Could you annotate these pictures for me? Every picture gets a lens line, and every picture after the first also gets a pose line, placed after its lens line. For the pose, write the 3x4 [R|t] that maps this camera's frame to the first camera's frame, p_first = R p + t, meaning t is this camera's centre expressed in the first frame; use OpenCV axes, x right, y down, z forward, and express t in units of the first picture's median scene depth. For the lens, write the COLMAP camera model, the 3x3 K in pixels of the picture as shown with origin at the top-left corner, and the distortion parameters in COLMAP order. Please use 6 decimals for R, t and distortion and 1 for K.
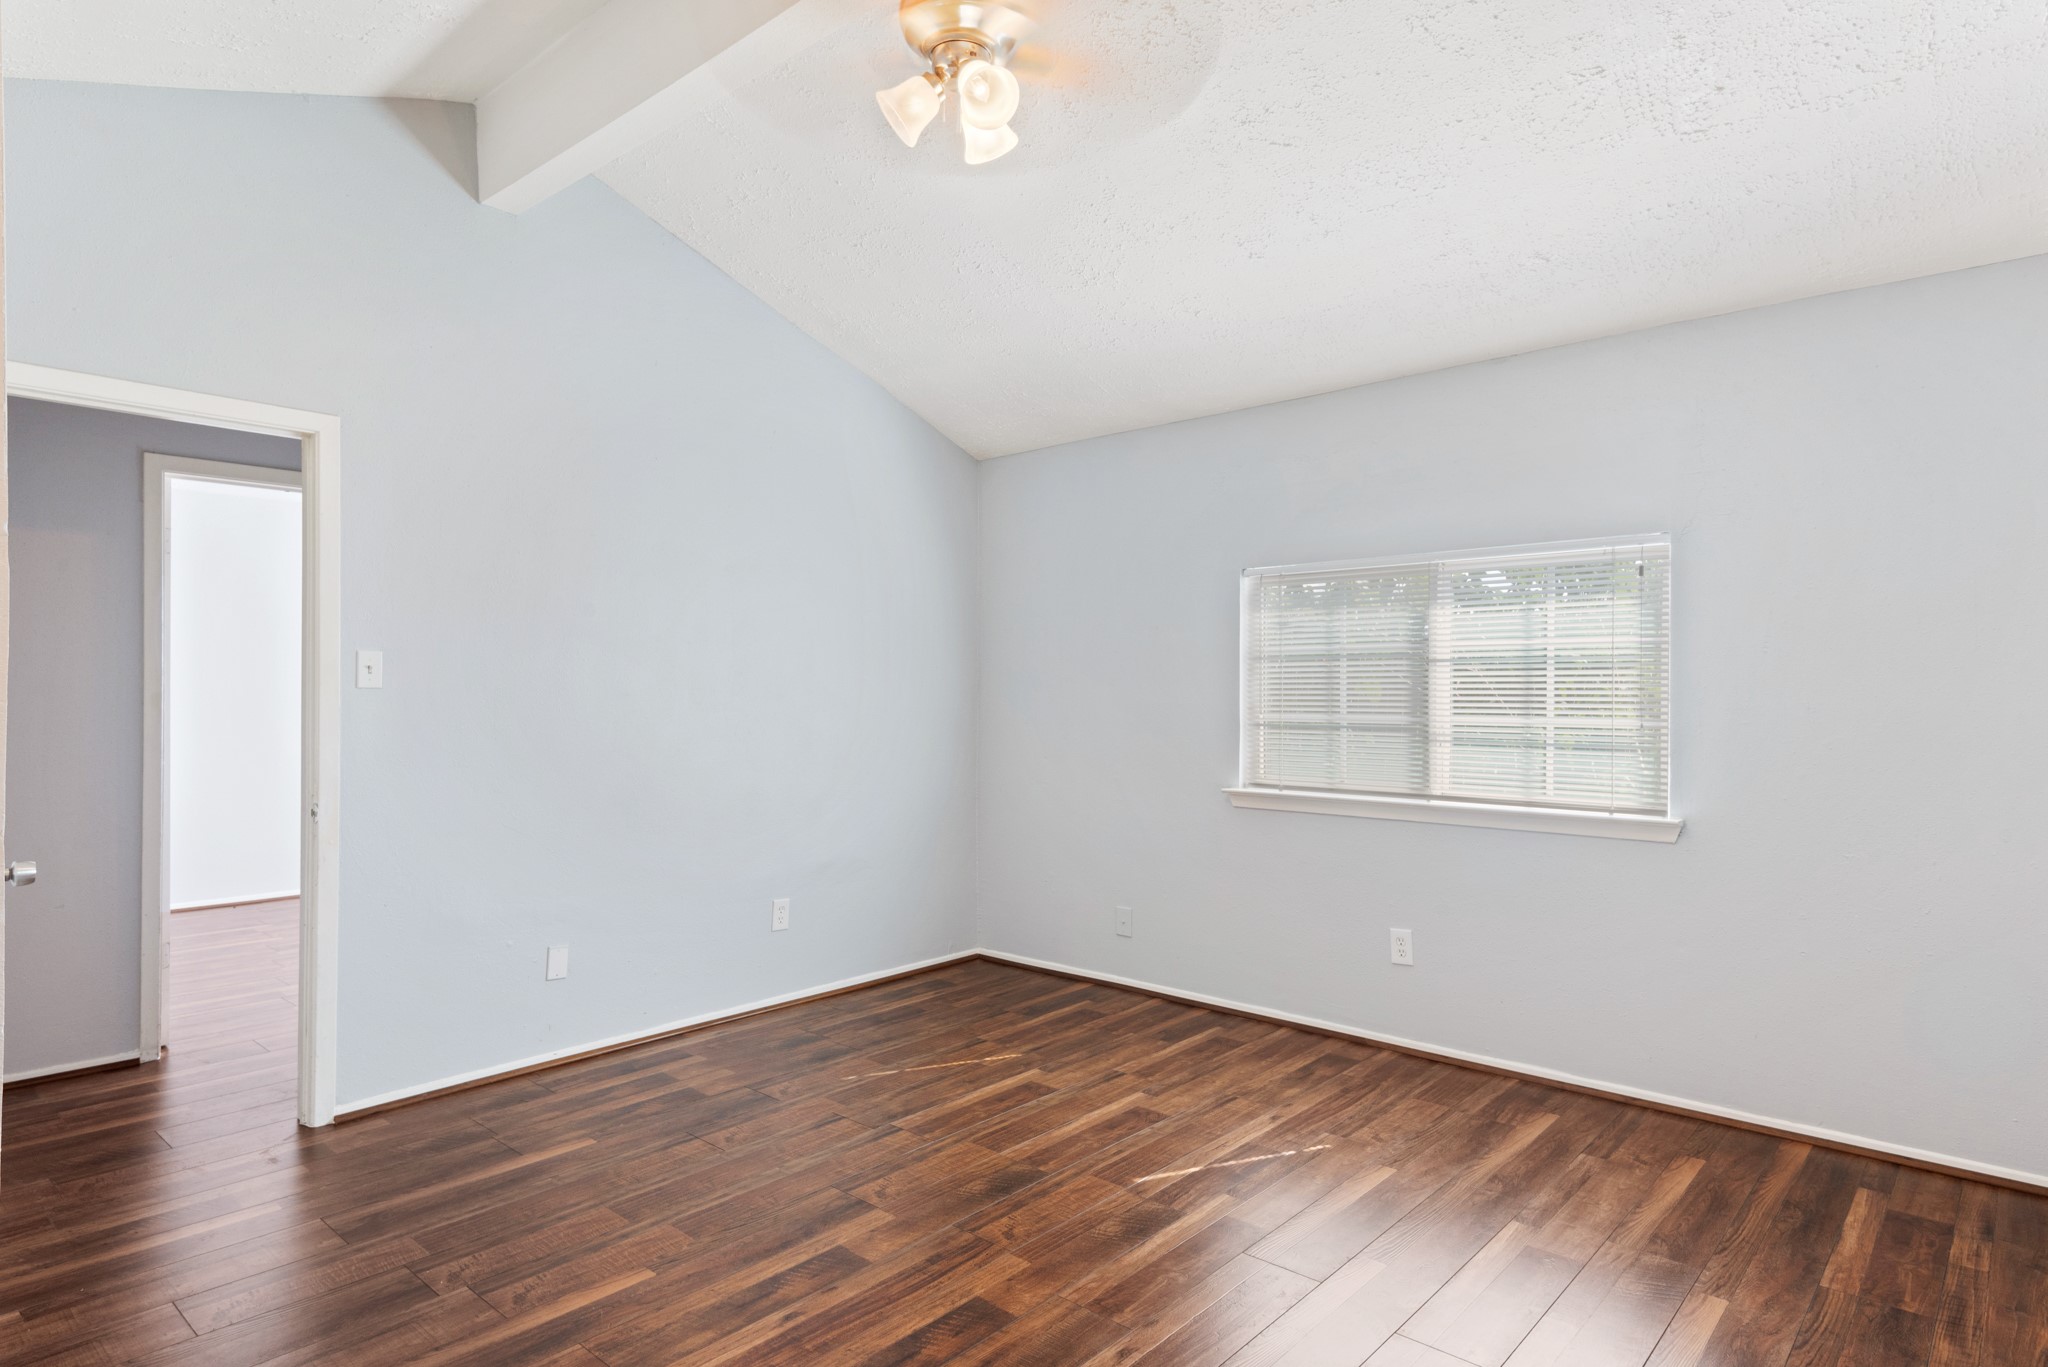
lens RADIAL K [[1138.4, 0, 994.5], [0, 1138.4, 691.1], [0, 0, 1]] dist [0.040599, -0.001175]
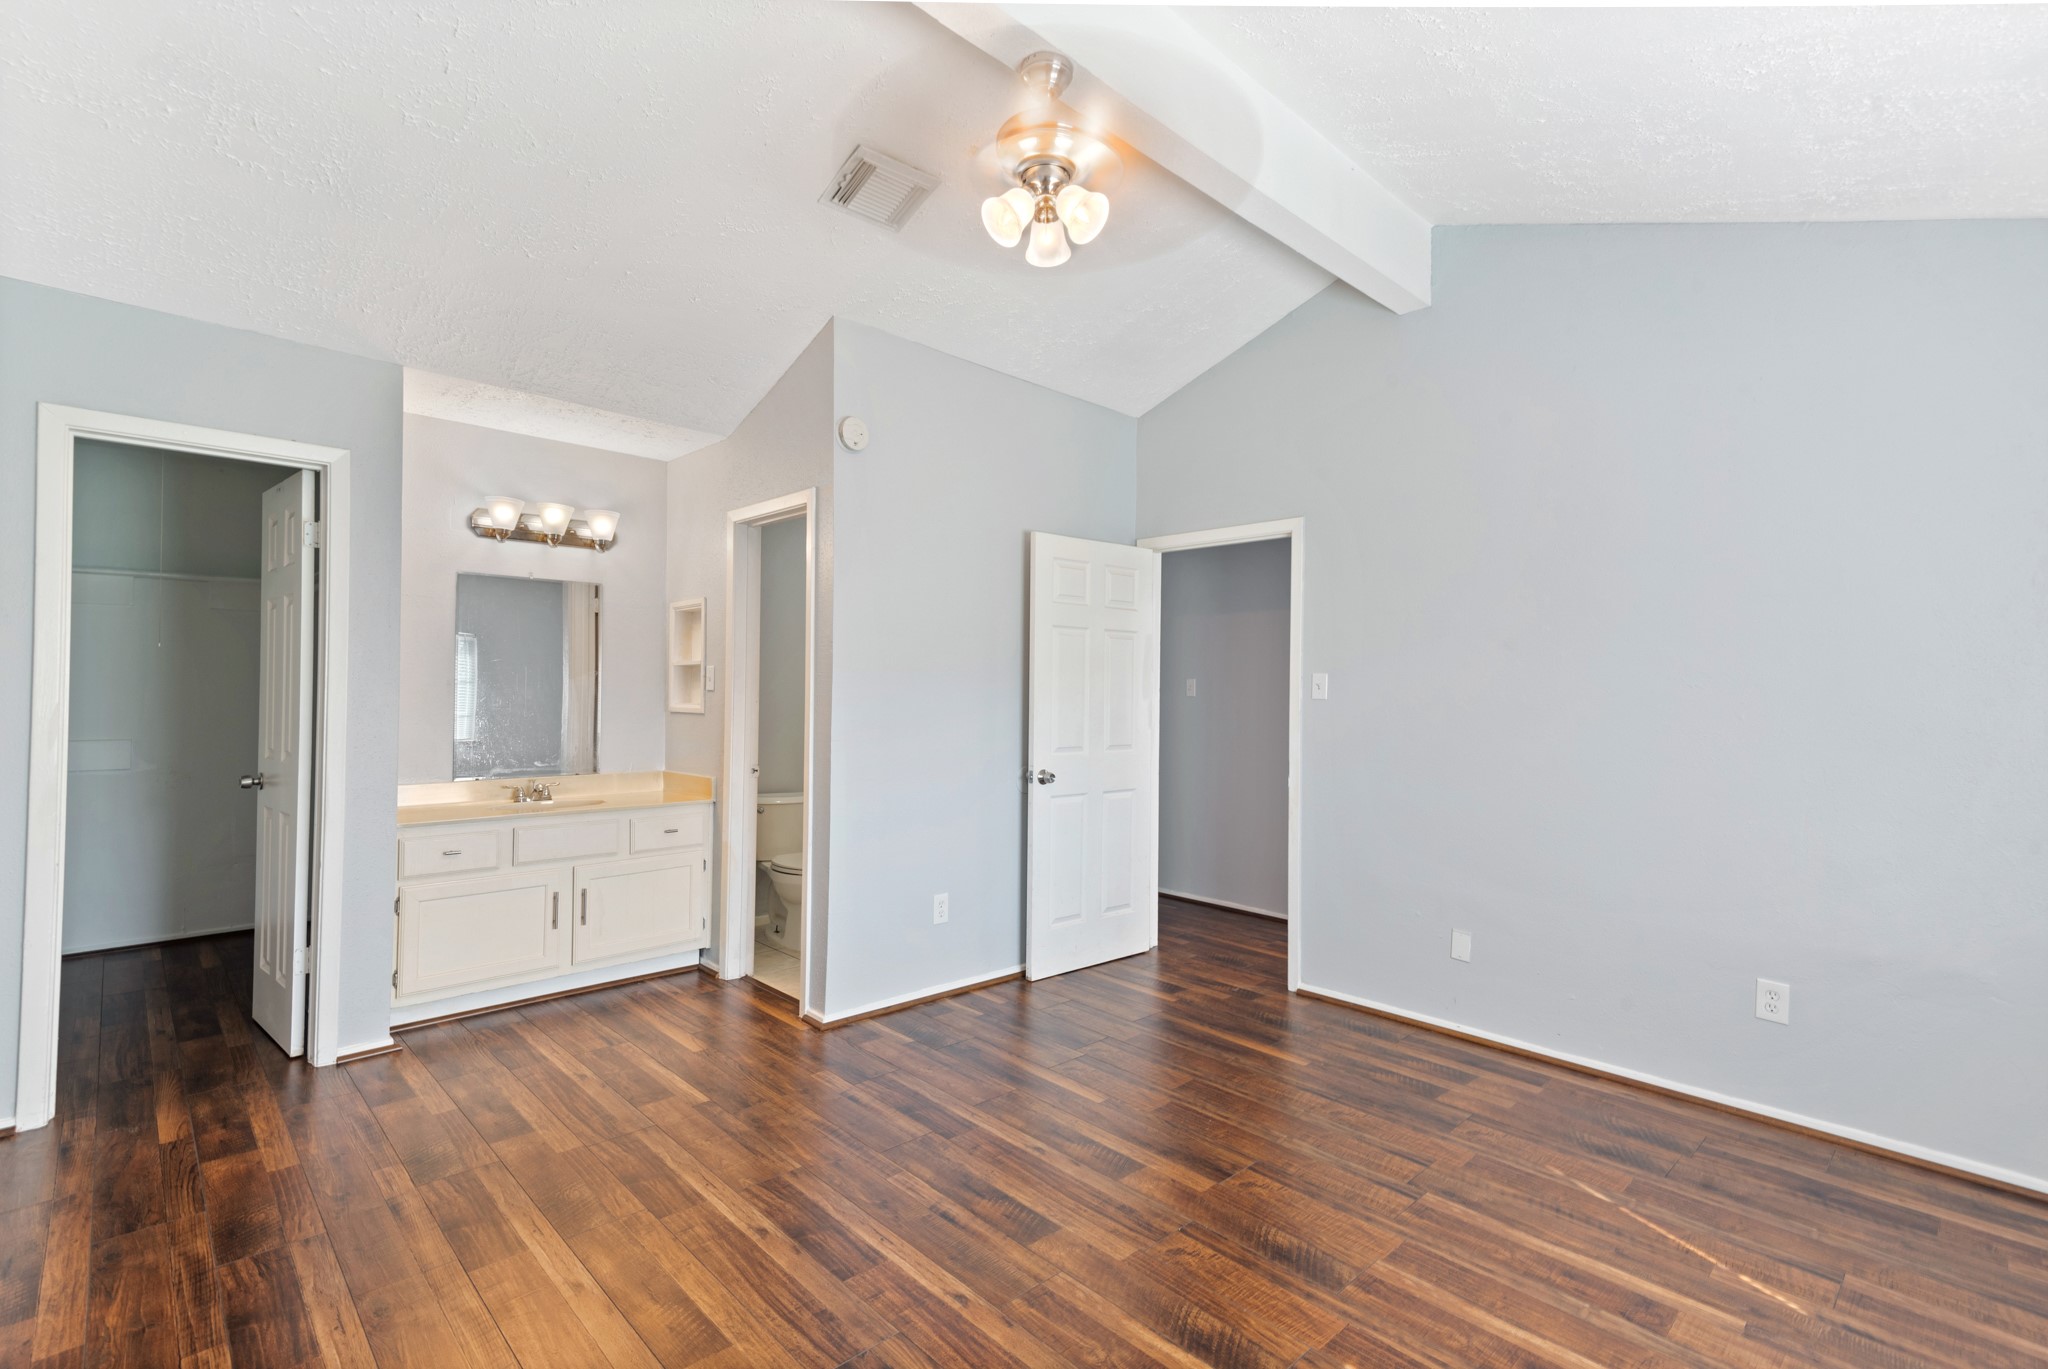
lens RADIAL K [[932.4, 0, 1018.0], [0, 932.4, 687.6], [0, 0, 1]] dist [0.027297, -0.000352]
pose [[-0.072531, -0.013116, -0.997280, 0.626649], [-0.017362, 0.999779, -0.011886, 0.001798], [0.997215, 0.016453, -0.072742, 0.688503]]
